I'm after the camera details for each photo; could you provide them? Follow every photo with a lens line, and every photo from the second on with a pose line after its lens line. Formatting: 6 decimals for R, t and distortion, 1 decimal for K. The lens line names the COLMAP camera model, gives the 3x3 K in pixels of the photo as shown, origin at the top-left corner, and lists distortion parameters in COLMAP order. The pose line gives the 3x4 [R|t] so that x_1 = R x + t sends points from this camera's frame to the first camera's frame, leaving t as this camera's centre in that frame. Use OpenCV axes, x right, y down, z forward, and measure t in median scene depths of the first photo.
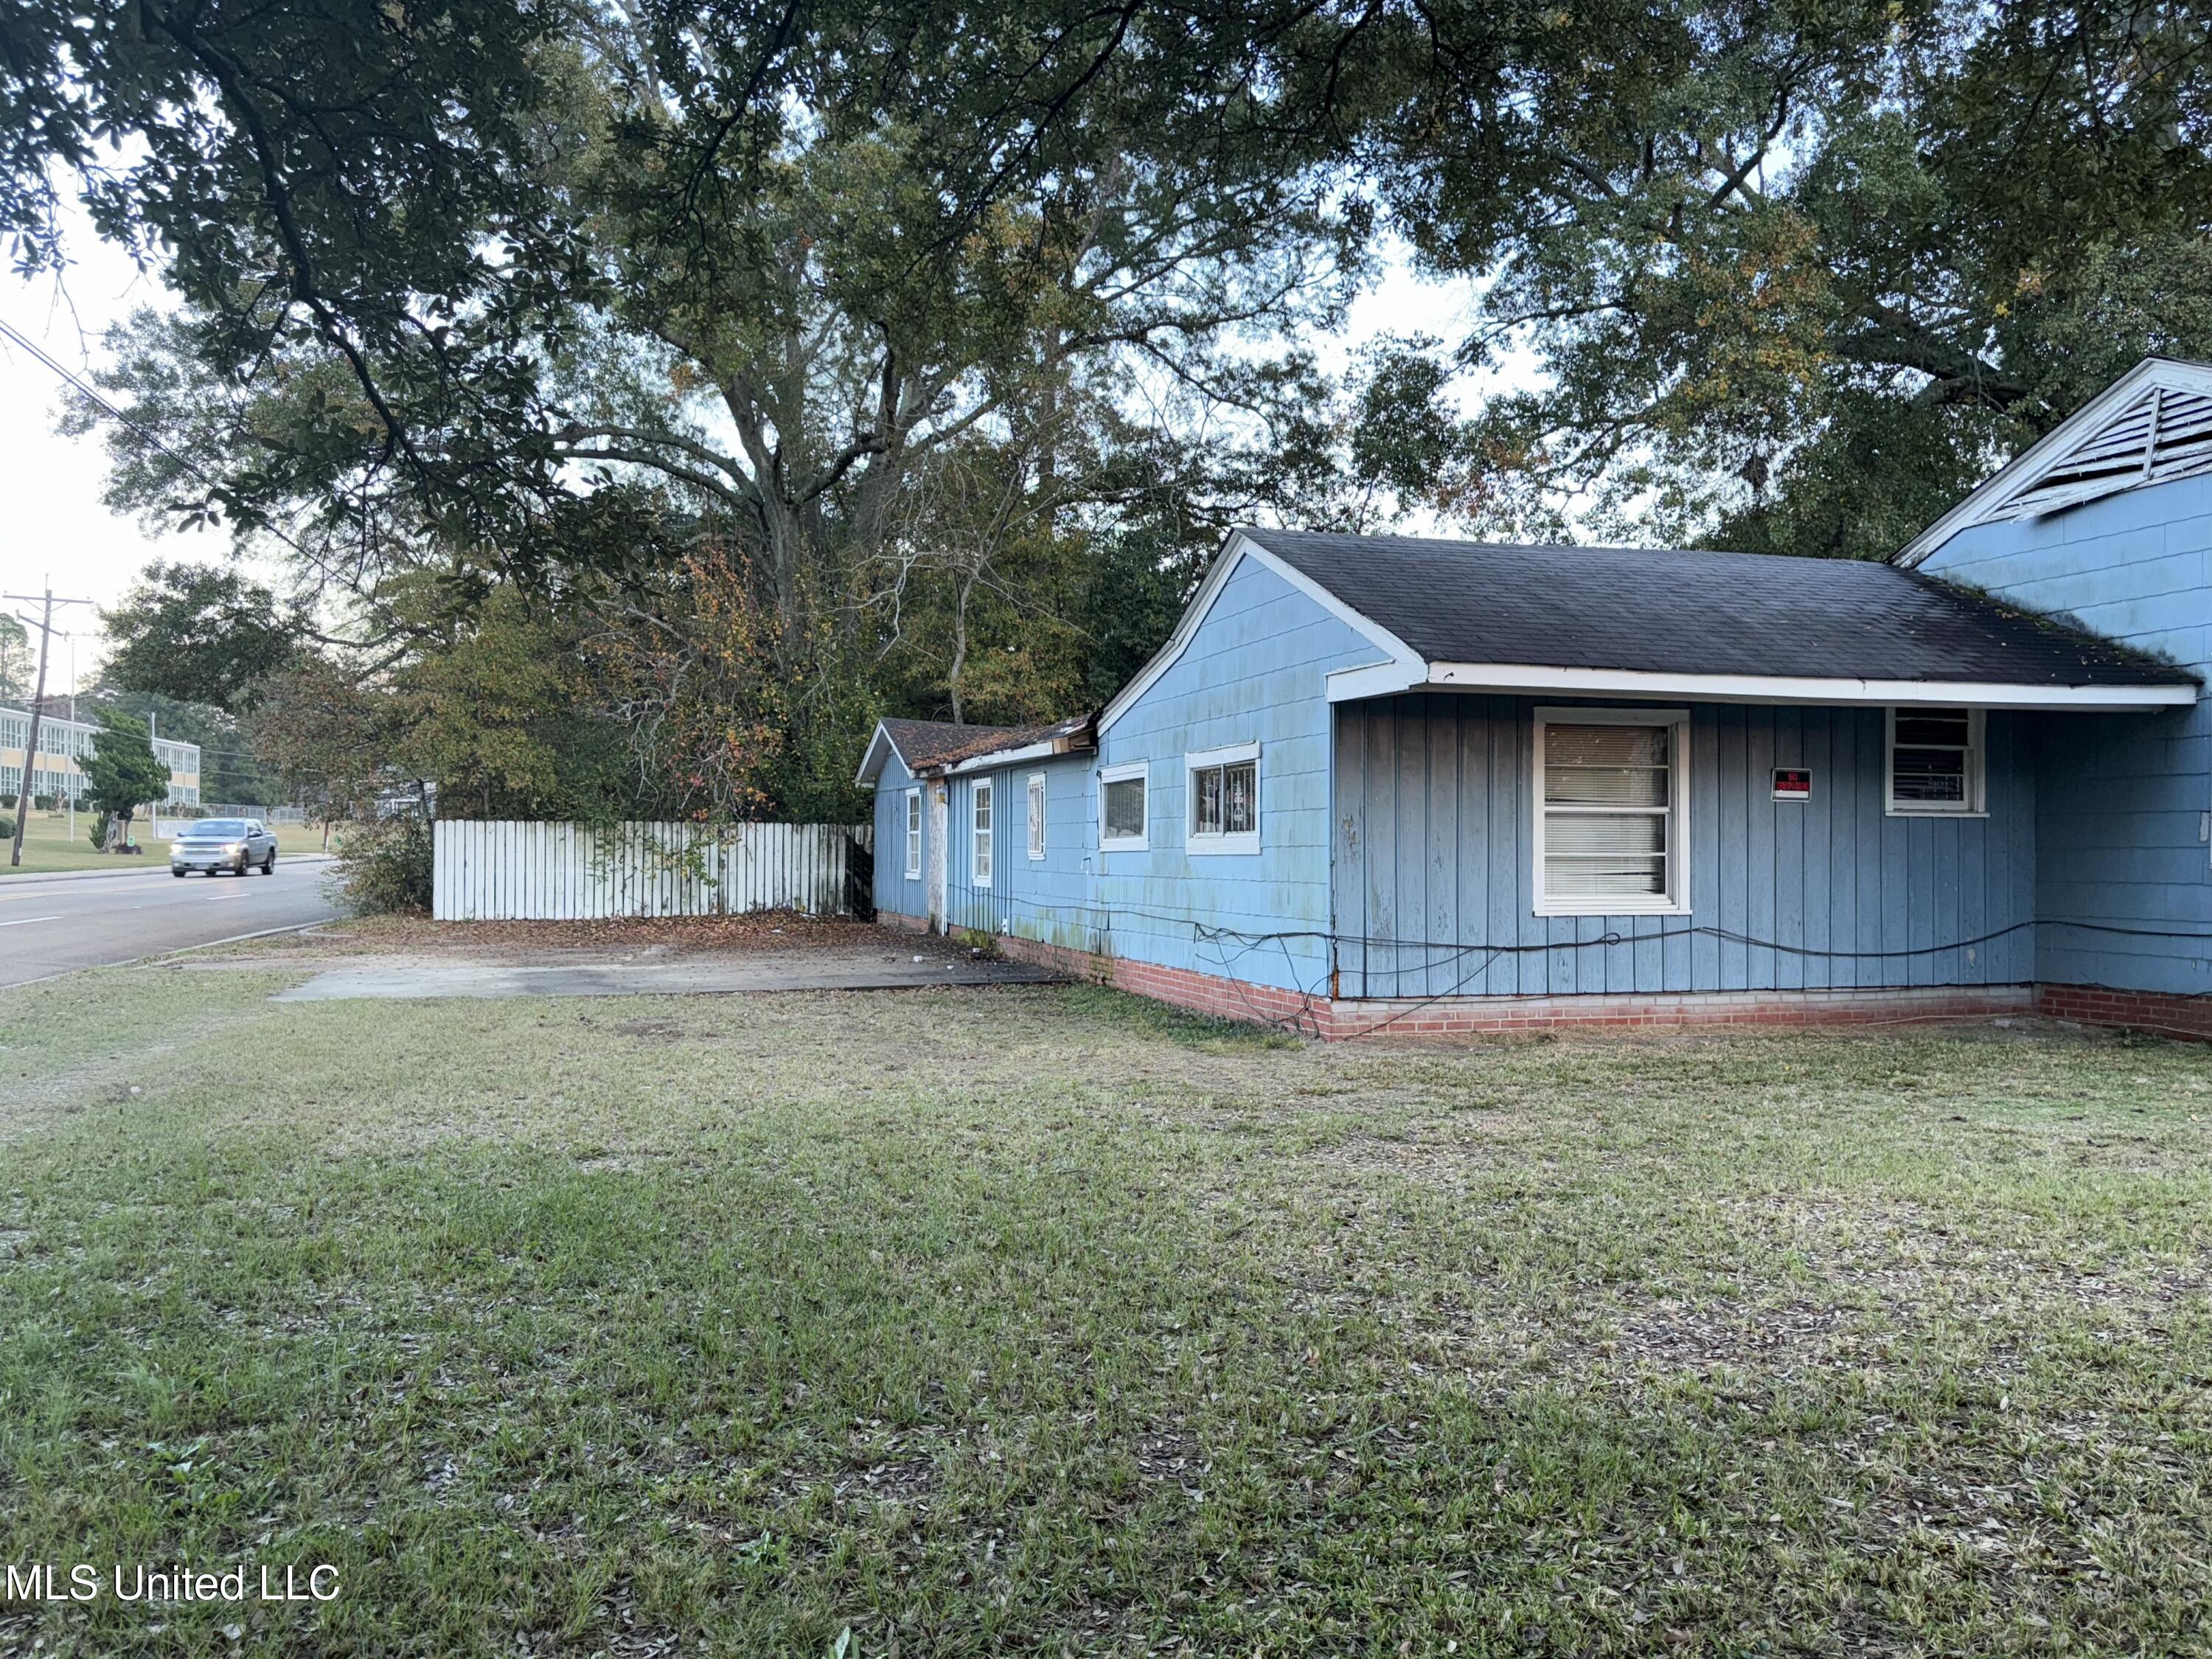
lens RADIAL K [[1758.3, 0, 1109.2], [0, 1758.3, 840.2], [0, 0, 1]] dist [0.000342, 0.001664]
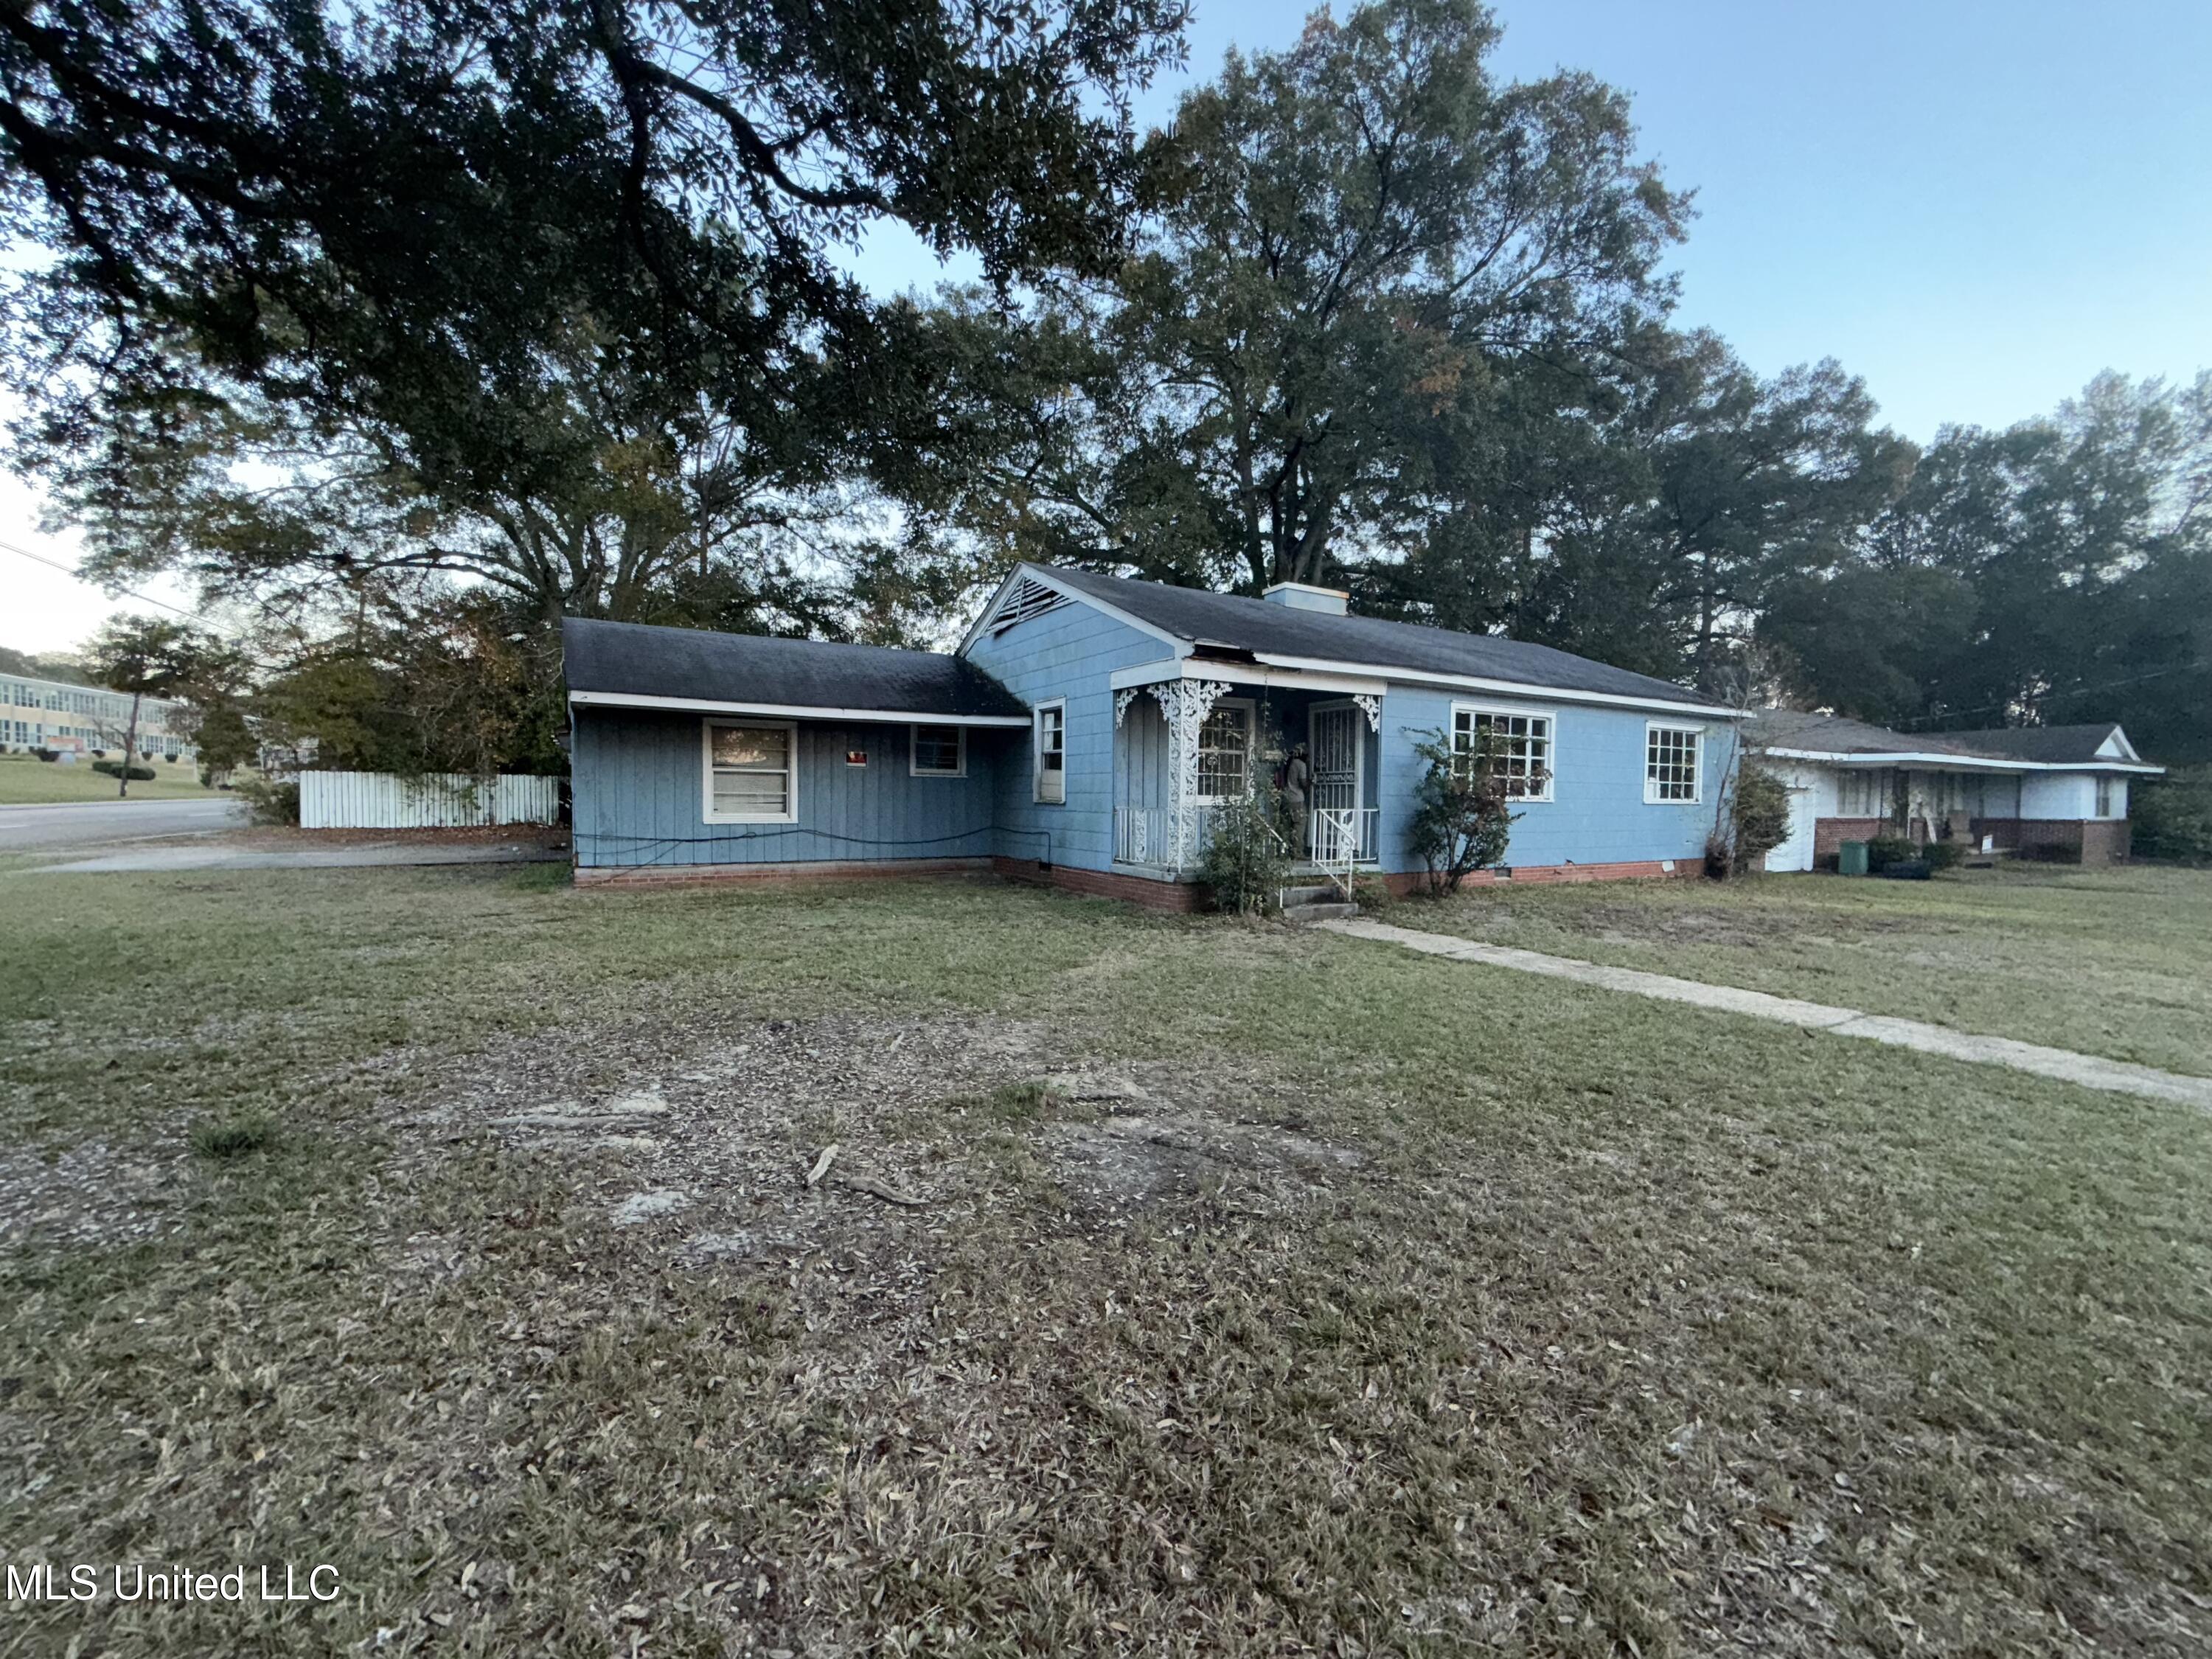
lens RADIAL K [[883.9, 0, 1104.0], [0, 883.9, 811.4], [0, 0, 1]] dist [0.003721, 0.000379]
pose [[0.974107, 0.001003, 0.226087, 0.414049], [-0.007153, 0.999626, 0.026385, -0.001104], [-0.225976, -0.027319, 0.973750, -0.074175]]
